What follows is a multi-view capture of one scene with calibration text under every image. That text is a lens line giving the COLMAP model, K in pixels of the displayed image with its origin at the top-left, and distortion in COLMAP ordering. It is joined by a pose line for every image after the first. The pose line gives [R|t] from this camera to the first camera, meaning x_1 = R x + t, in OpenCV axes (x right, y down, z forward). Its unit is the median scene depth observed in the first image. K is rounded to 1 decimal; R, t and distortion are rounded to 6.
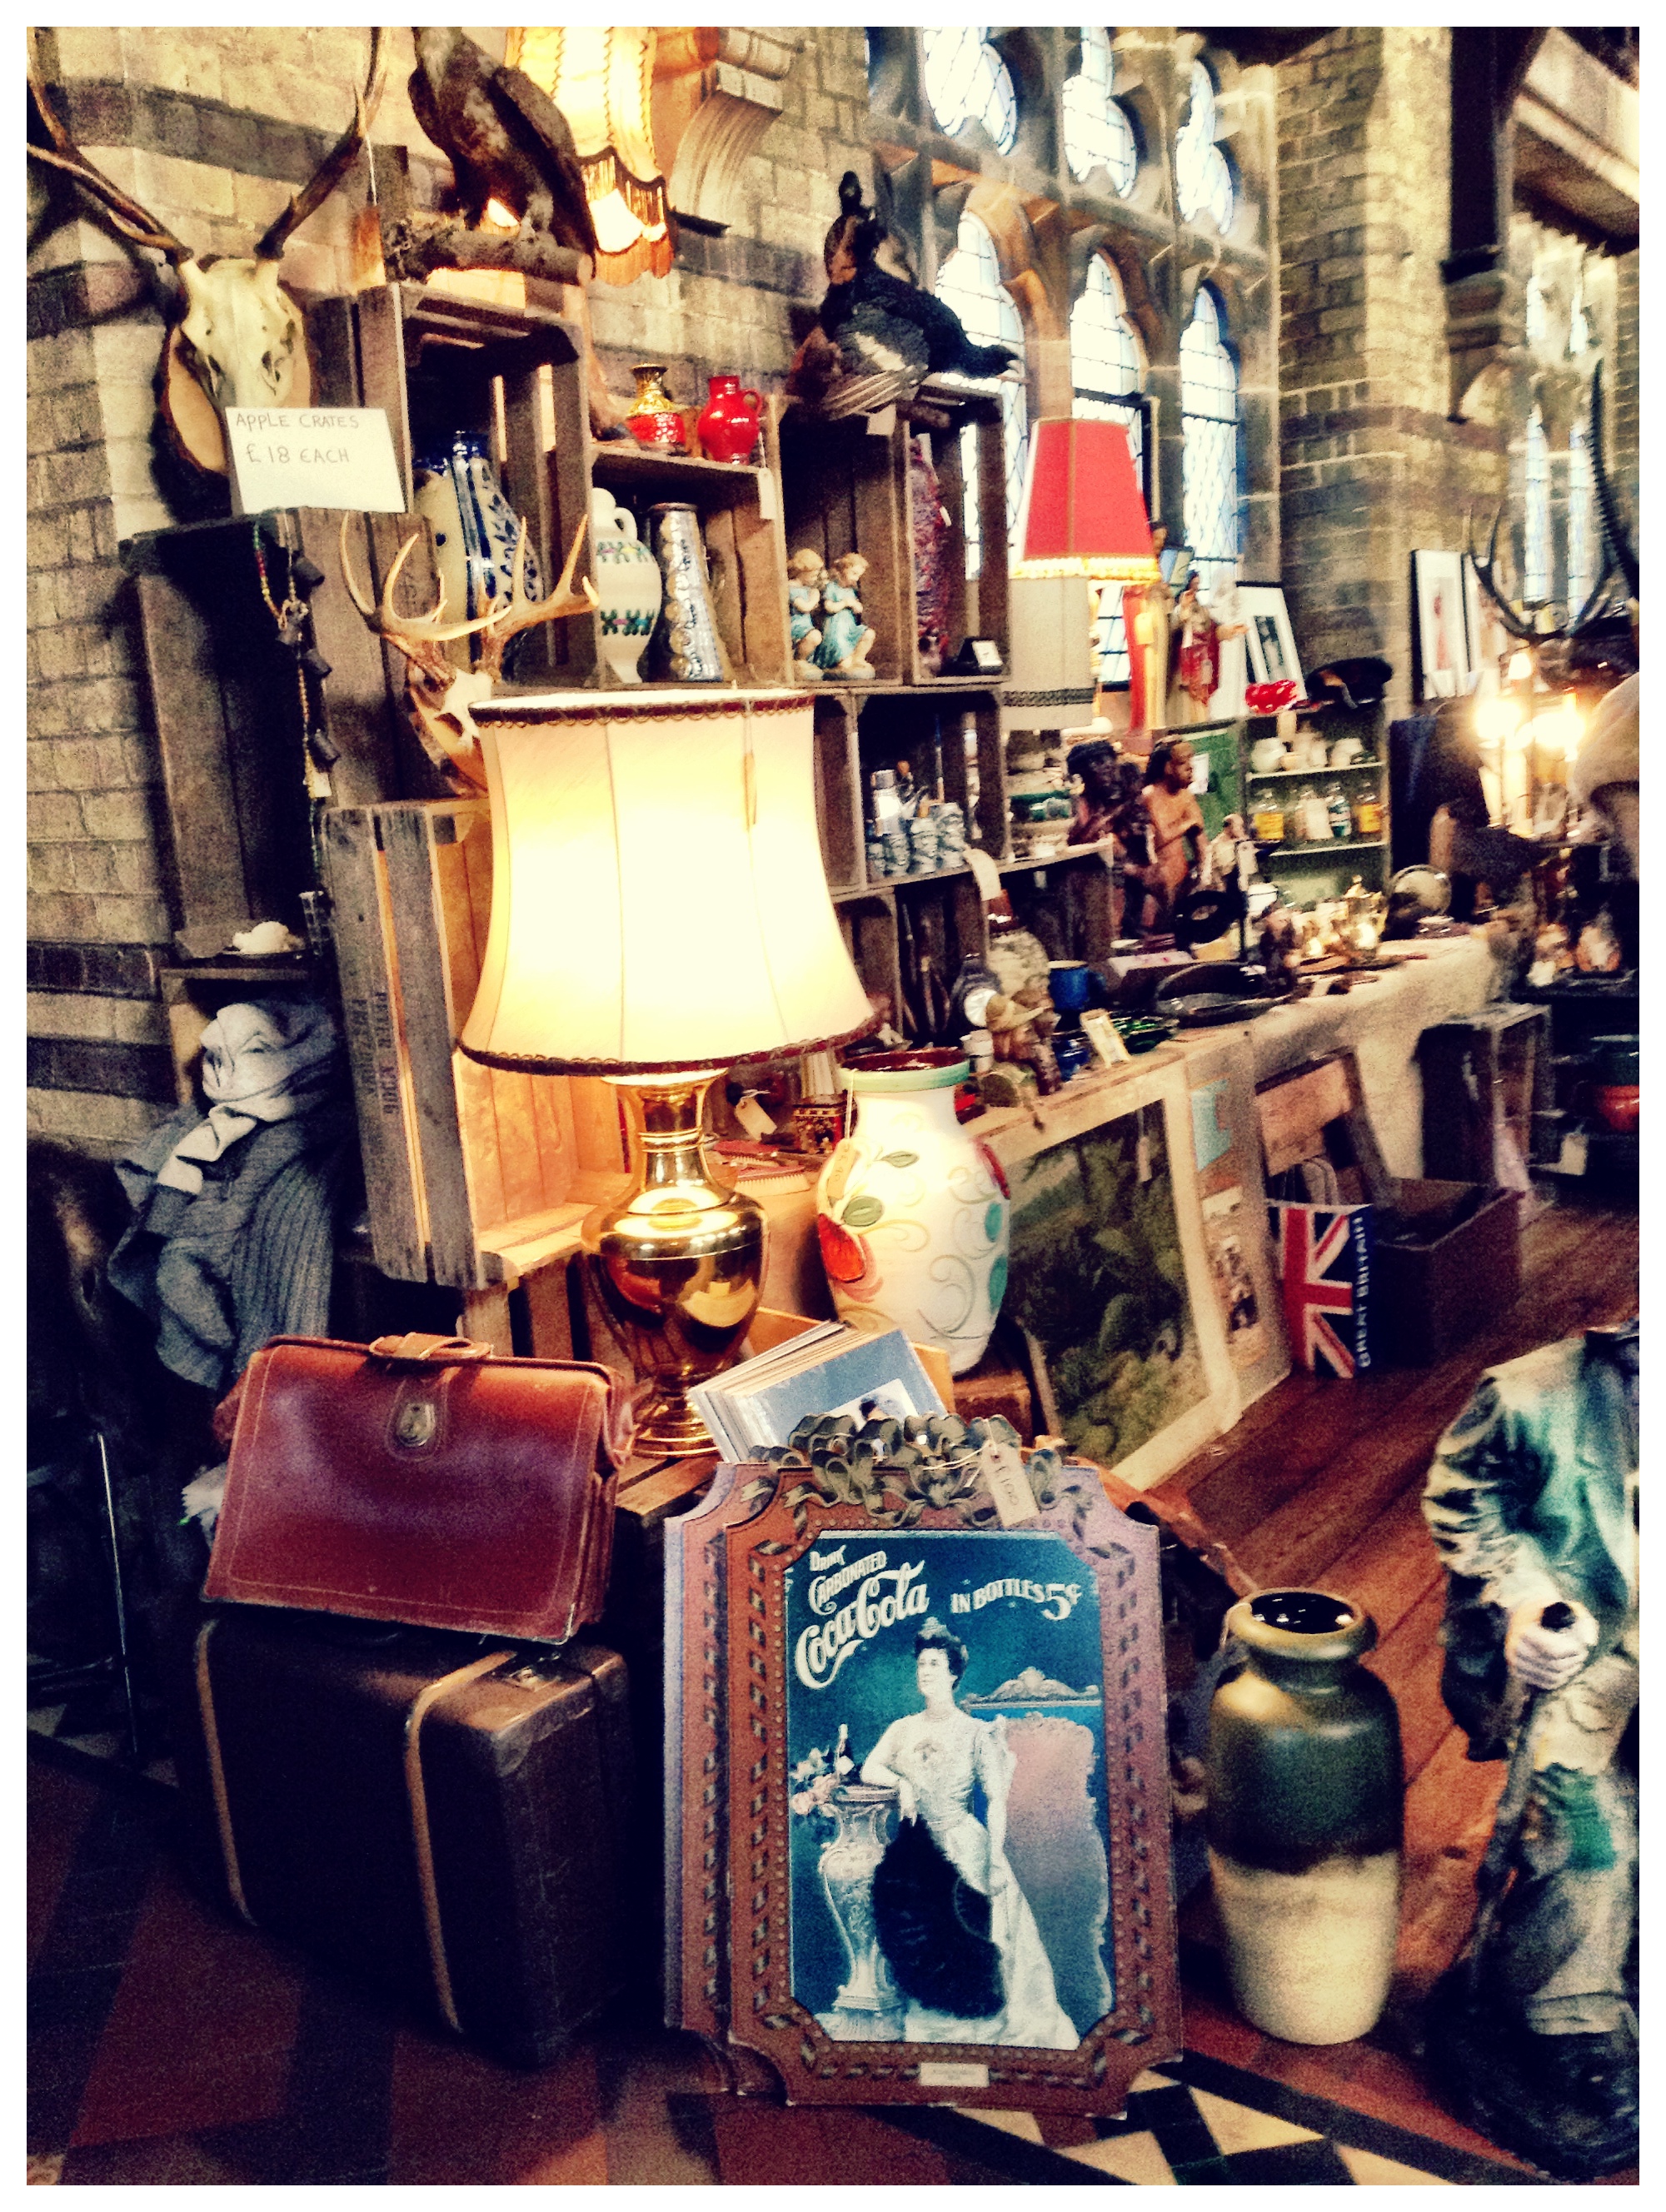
lens RADIAL K [[1971.0, 0, 833.0], [0, 1971.0, 1106.0], [0, 0, 1]] dist [0.174874, -0.296134]
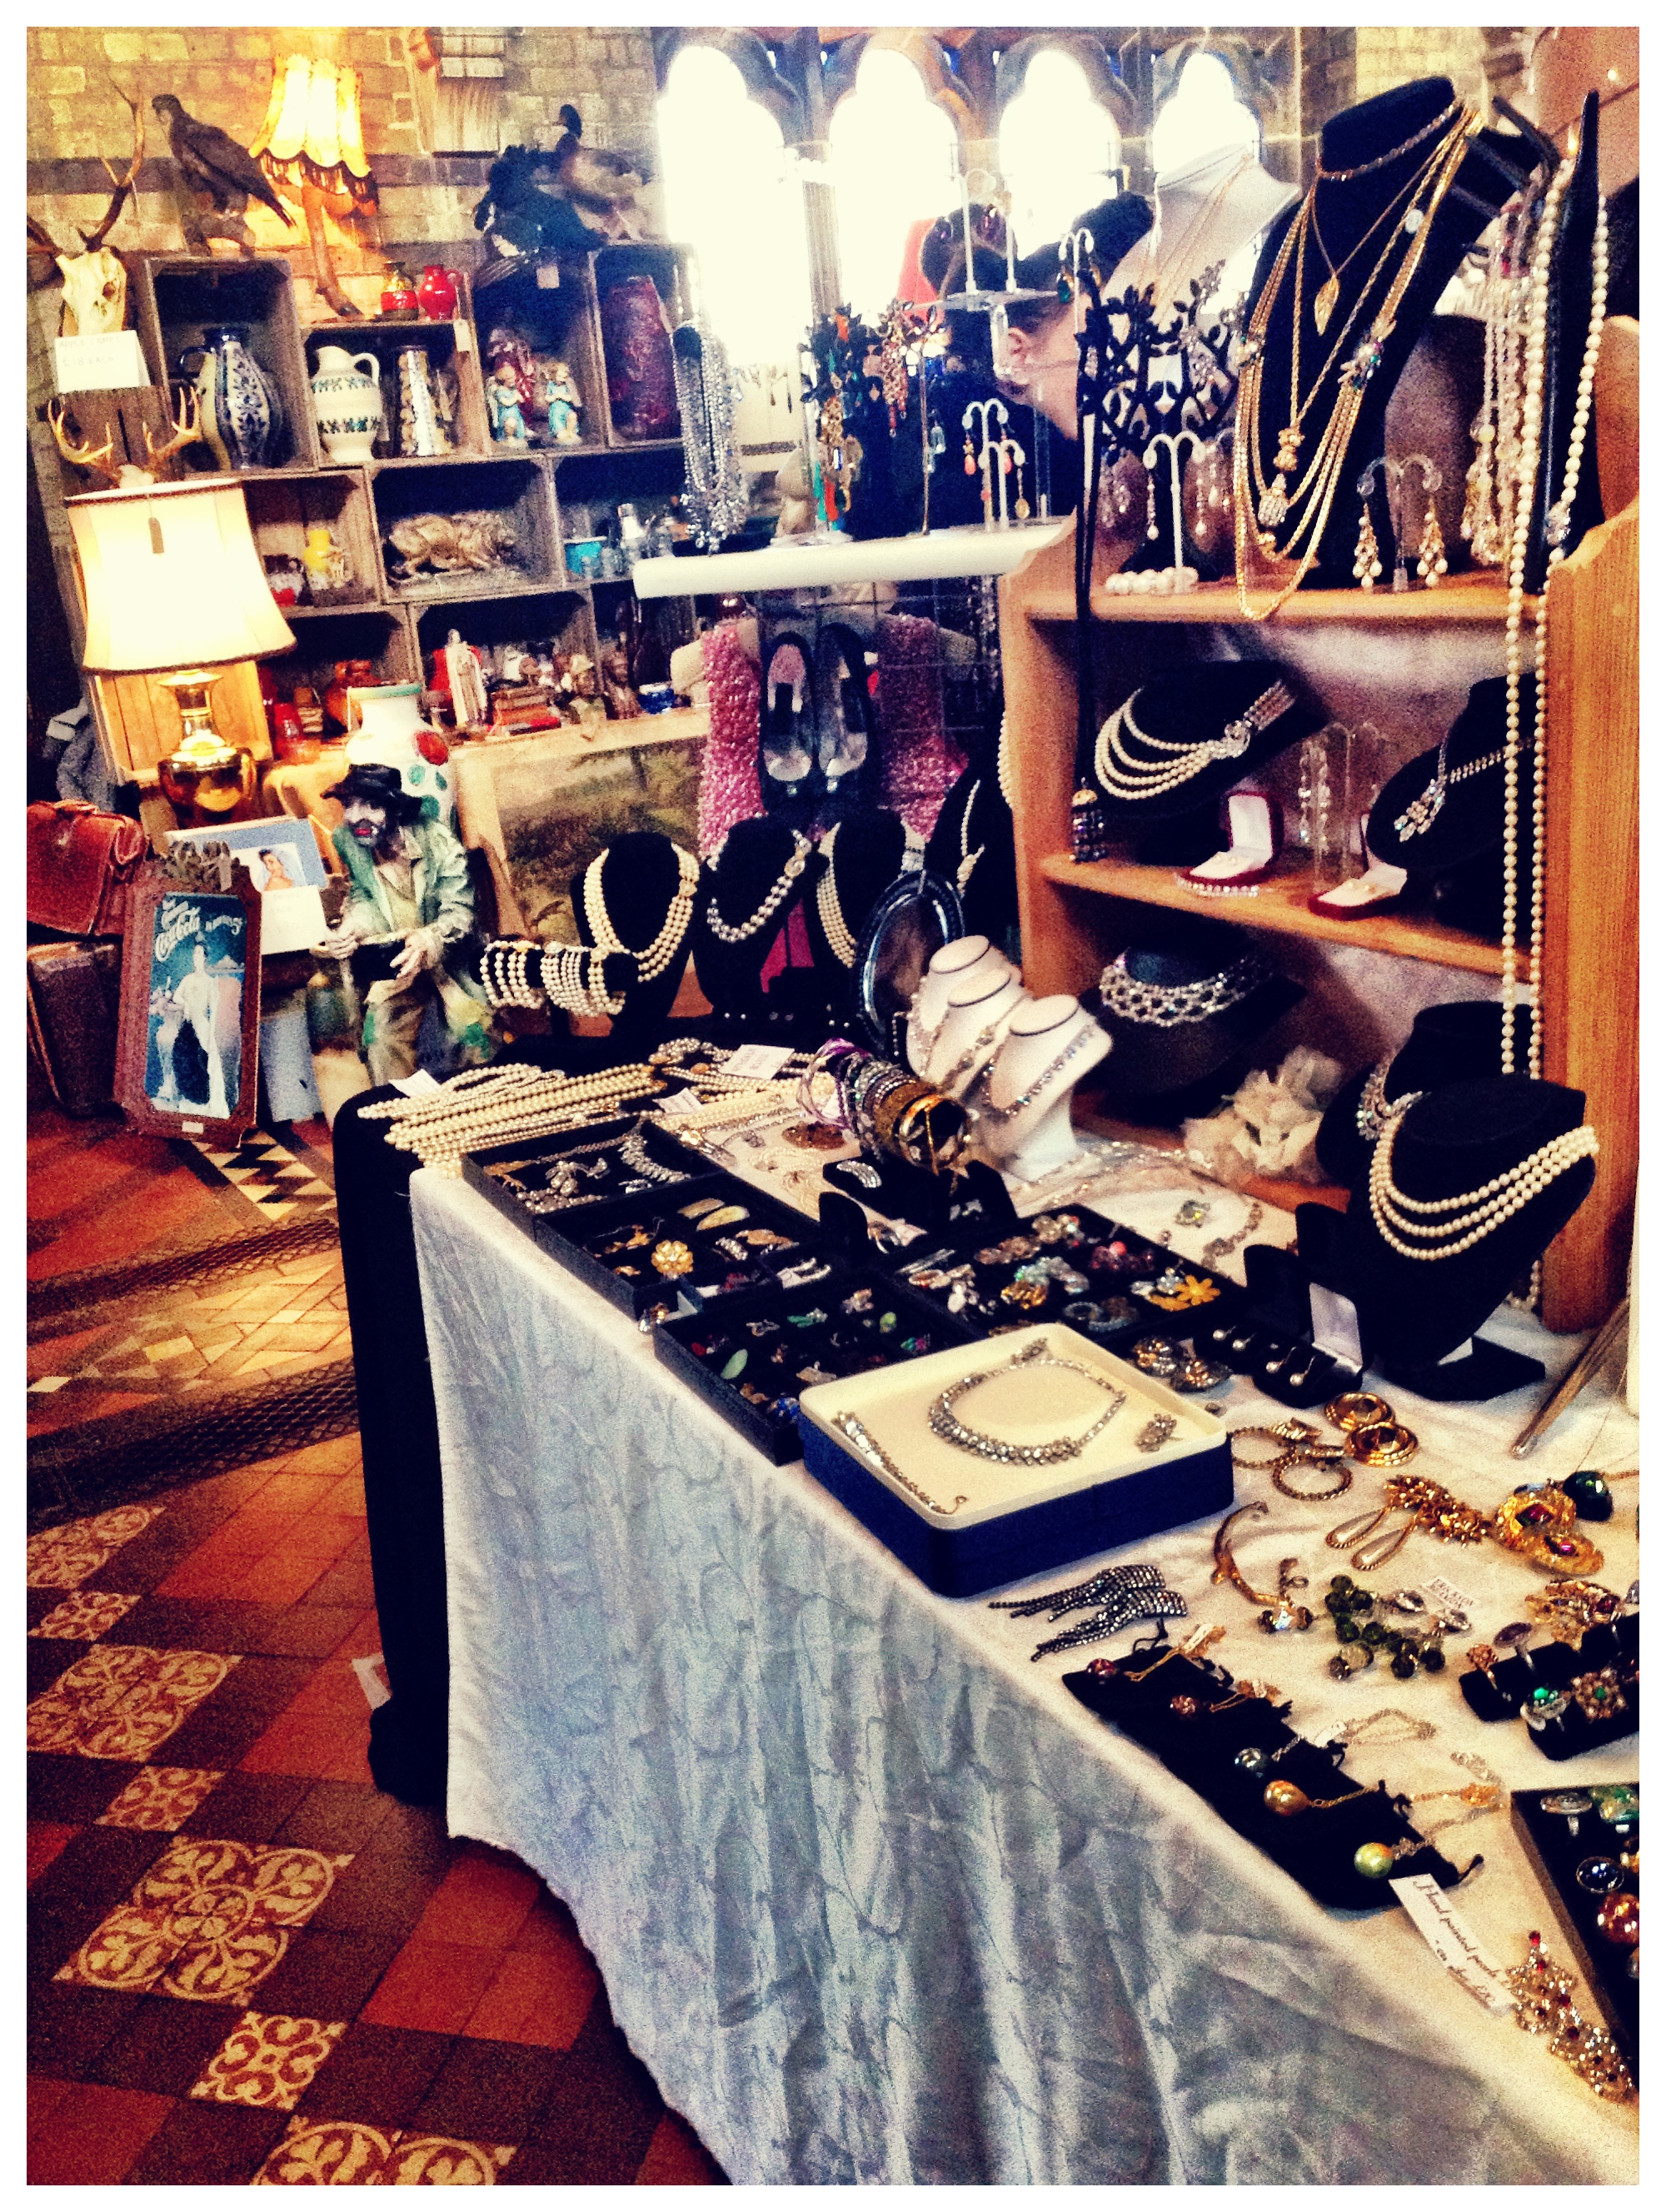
lens RADIAL K [[1971.0, 0, 833.0], [0, 1971.0, 1106.0], [0, 0, 1]] dist [0.174874, -0.296134]
pose [[0.901598, 0.105117, -0.419608, 1.397386], [-0.042132, 0.986752, 0.156667, 0.063594], [0.430517, -0.123572, 0.894083, -0.588055]]
